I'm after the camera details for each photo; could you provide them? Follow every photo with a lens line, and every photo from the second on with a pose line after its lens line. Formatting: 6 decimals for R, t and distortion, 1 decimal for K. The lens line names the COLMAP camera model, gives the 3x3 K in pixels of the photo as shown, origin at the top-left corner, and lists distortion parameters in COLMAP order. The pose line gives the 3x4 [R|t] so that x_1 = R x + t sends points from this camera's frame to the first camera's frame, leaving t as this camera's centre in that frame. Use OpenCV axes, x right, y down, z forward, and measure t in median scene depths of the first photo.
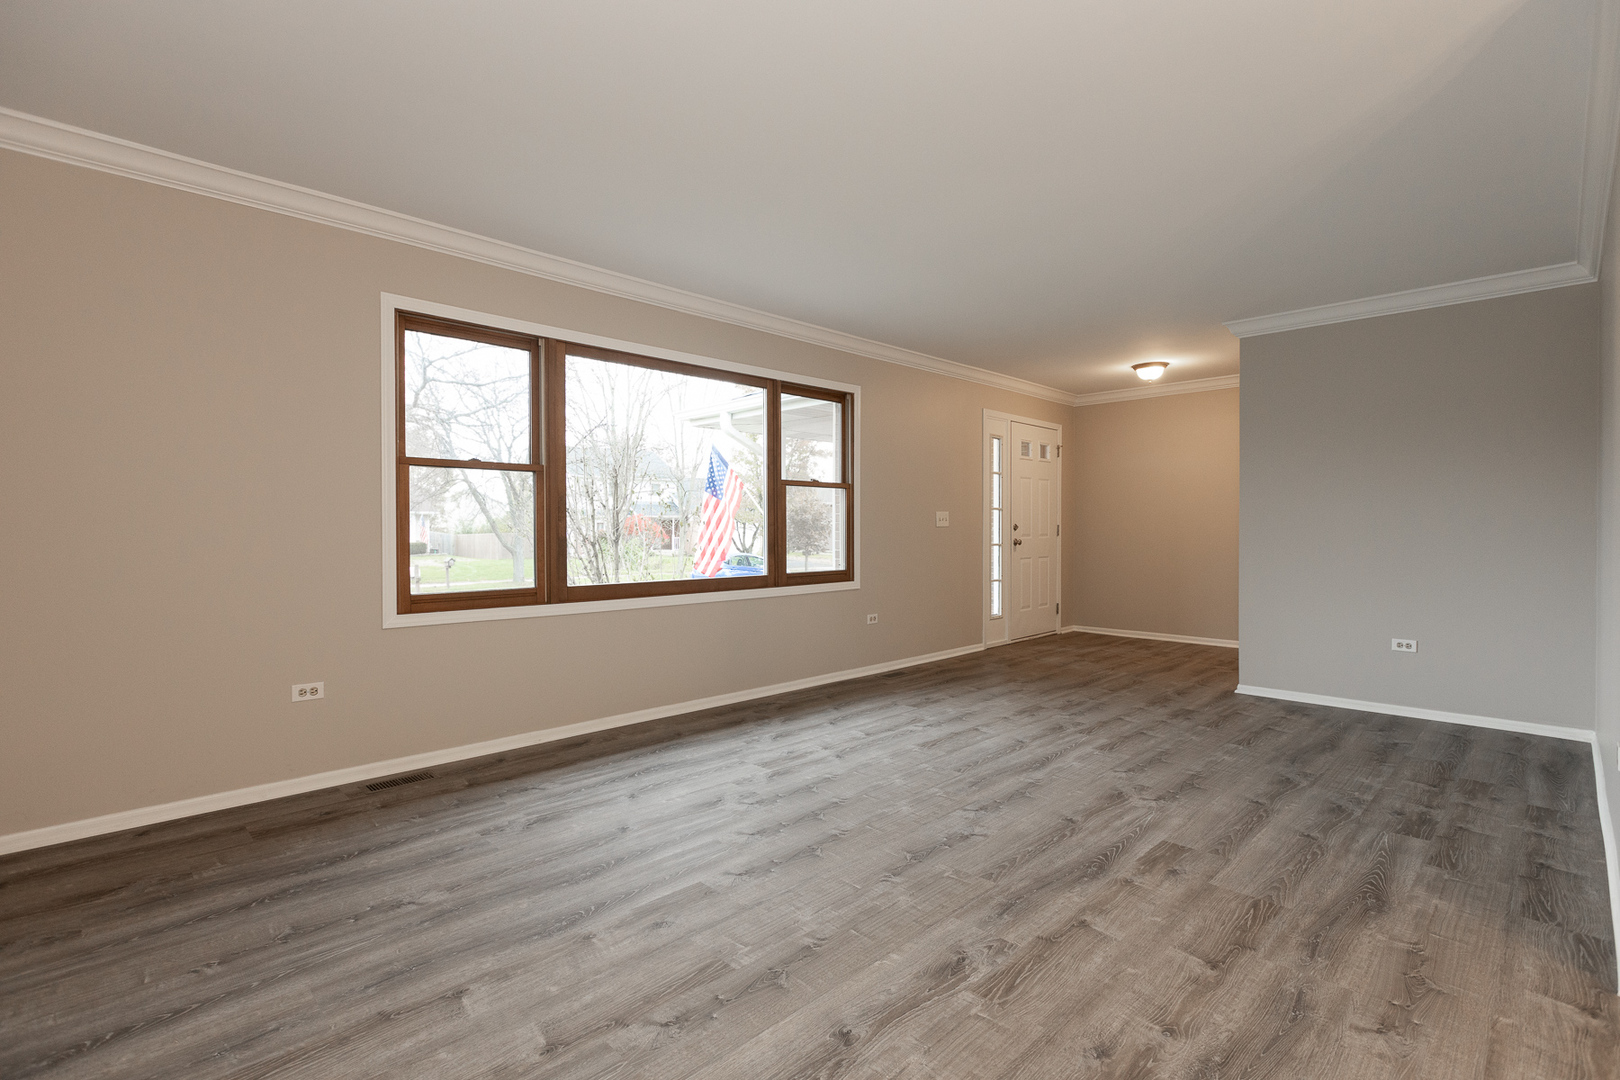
lens RADIAL K [[774.9, 0, 810.0], [0, 774.9, 540.0], [0, 0, 1]] dist [0.000973, 0.000111]
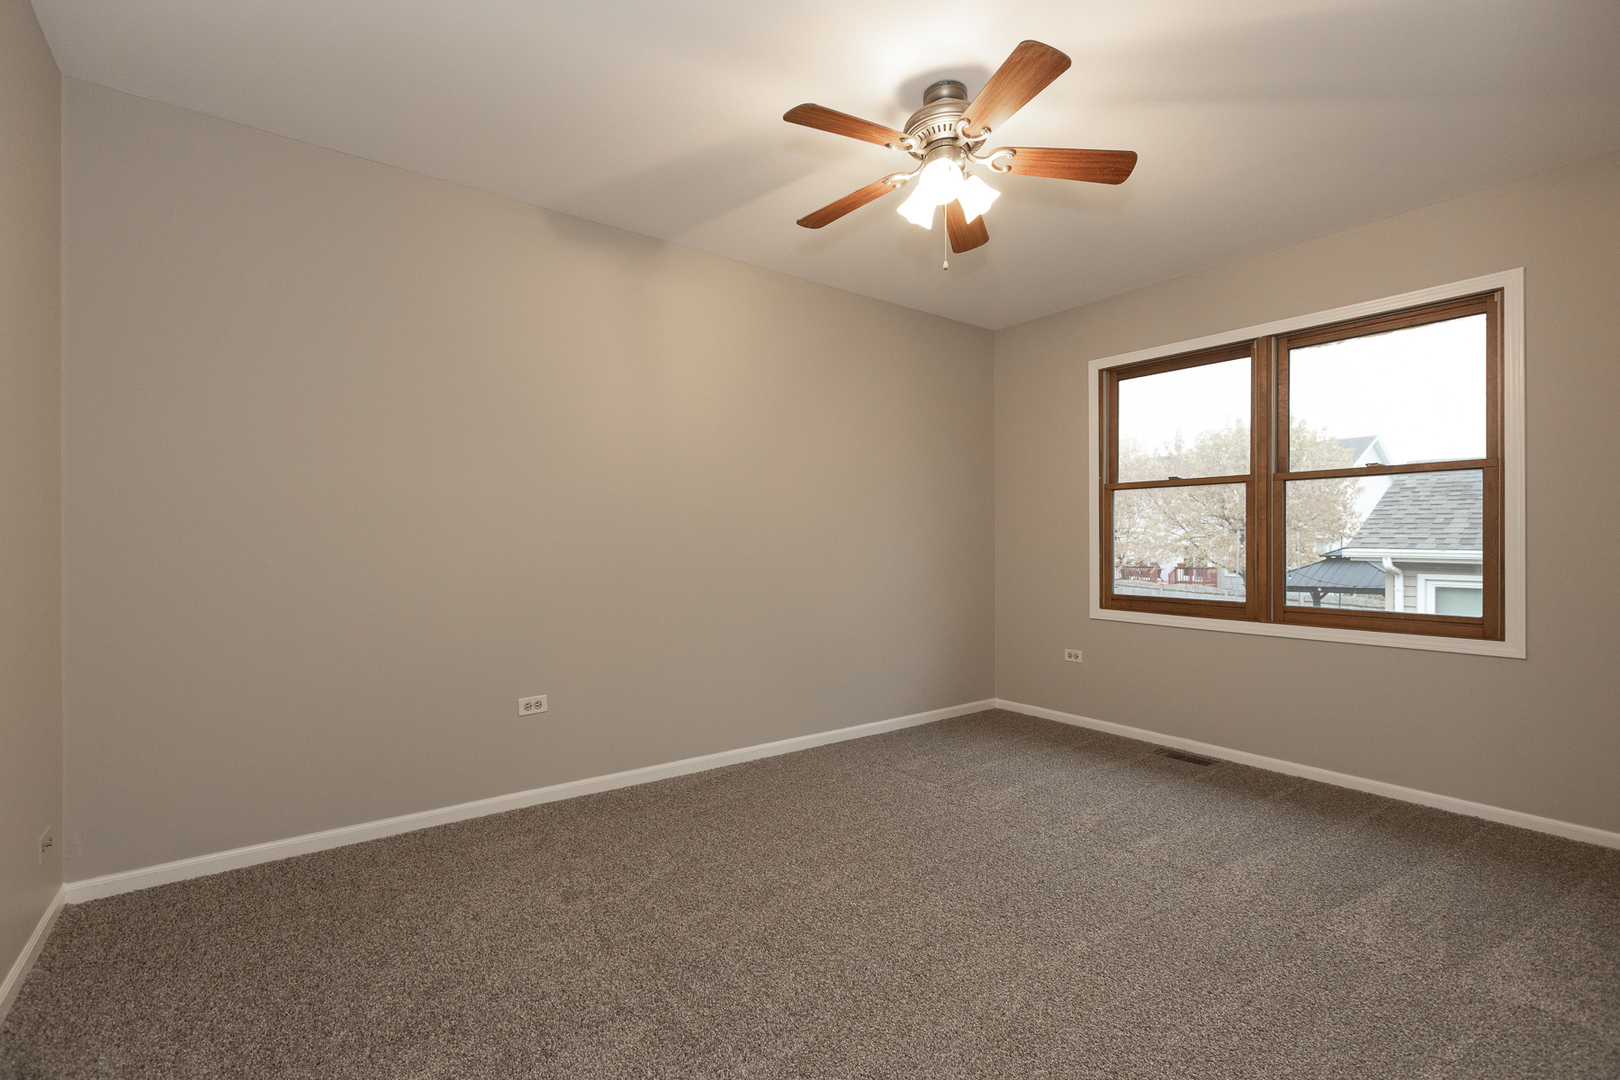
lens RADIAL K [[724.9, 0, 810.0], [0, 724.9, 540.0], [0, 0, 1]] dist [-0.000431, -0.000007]
pose [[-0.157974, -0.000207, -0.987443, 0.639392], [-0.014949, 0.999886, 0.002182, -0.010235], [0.987330, 0.015106, -0.157959, 0.634378]]
